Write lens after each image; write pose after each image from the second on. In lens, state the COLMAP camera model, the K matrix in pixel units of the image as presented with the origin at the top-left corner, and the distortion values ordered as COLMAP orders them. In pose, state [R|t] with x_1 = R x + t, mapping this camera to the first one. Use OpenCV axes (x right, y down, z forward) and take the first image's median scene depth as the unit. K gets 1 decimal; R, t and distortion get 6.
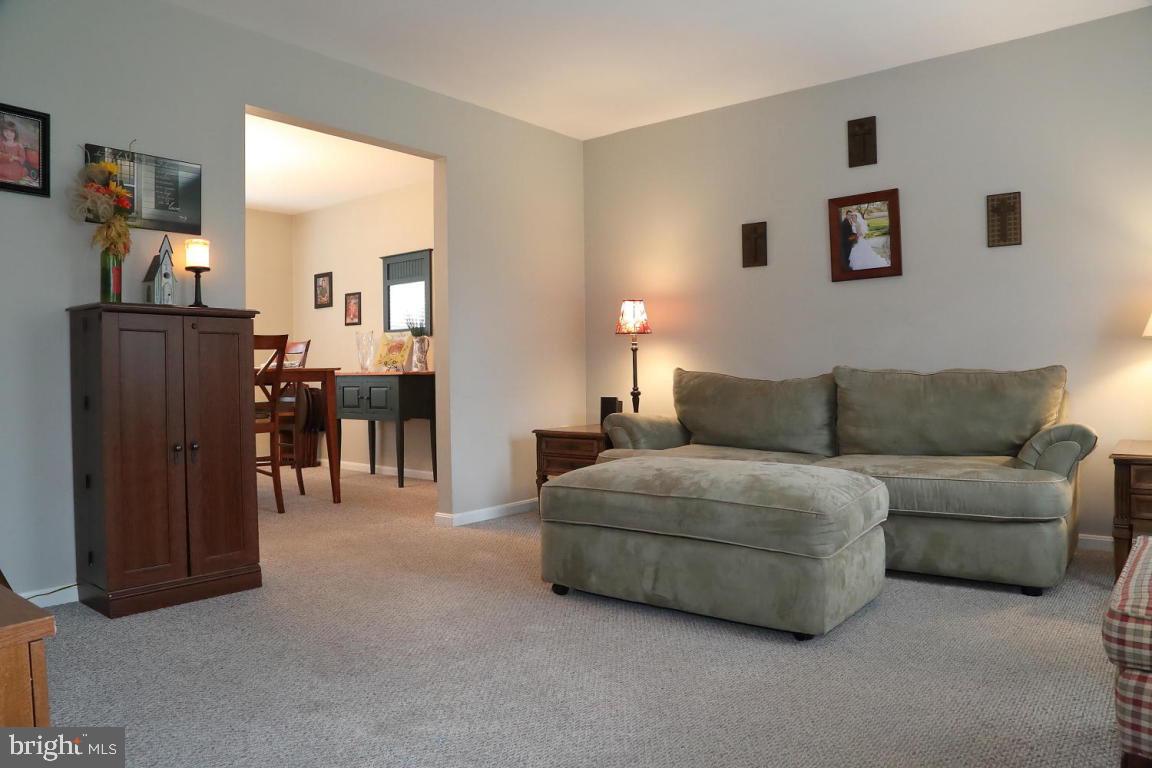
lens RADIAL K [[791.4, 0, 571.1], [0, 791.4, 383.2], [0, 0, 1]] dist [-0.116602, 0.062288]
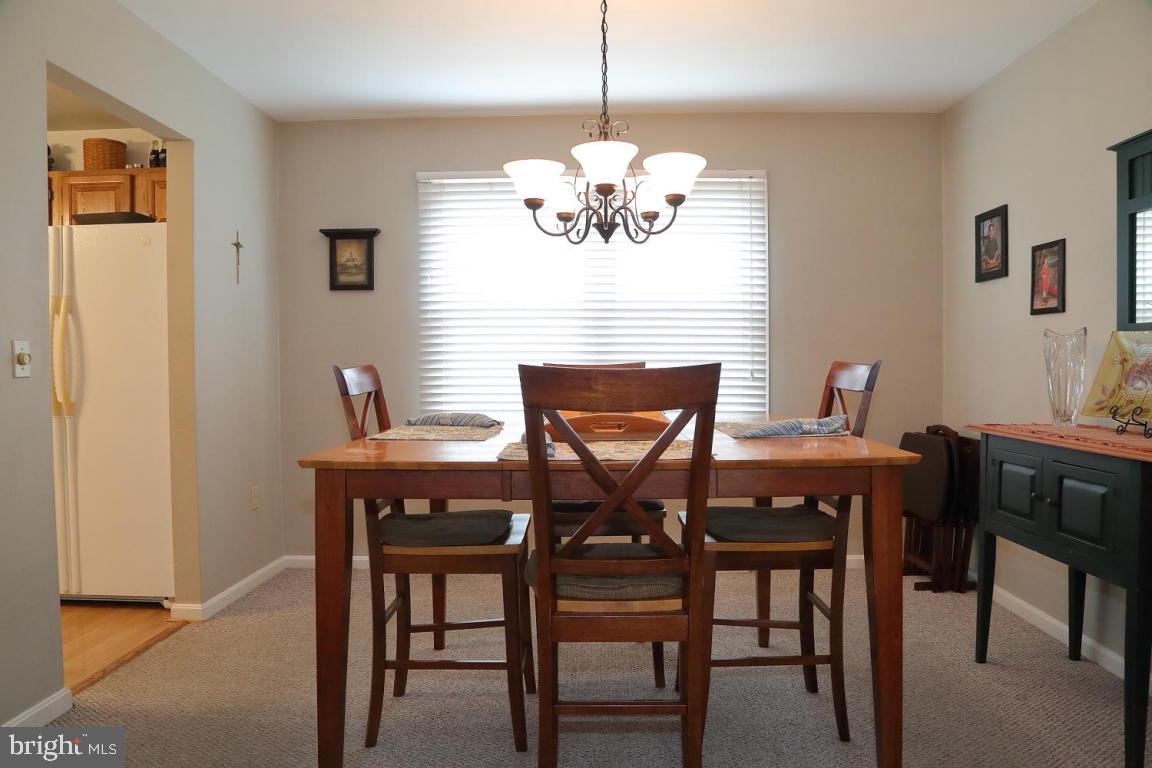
lens RADIAL K [[791.4, 0, 576.9], [0, 791.4, 384.0], [0, 0, 1]] dist [-0.116602, 0.062288]
pose [[0.621050, 0.033617, -0.783049, -0.097755], [-0.016821, 0.999421, 0.029565, -0.041279], [0.783590, -0.005189, 0.621257, 0.506445]]
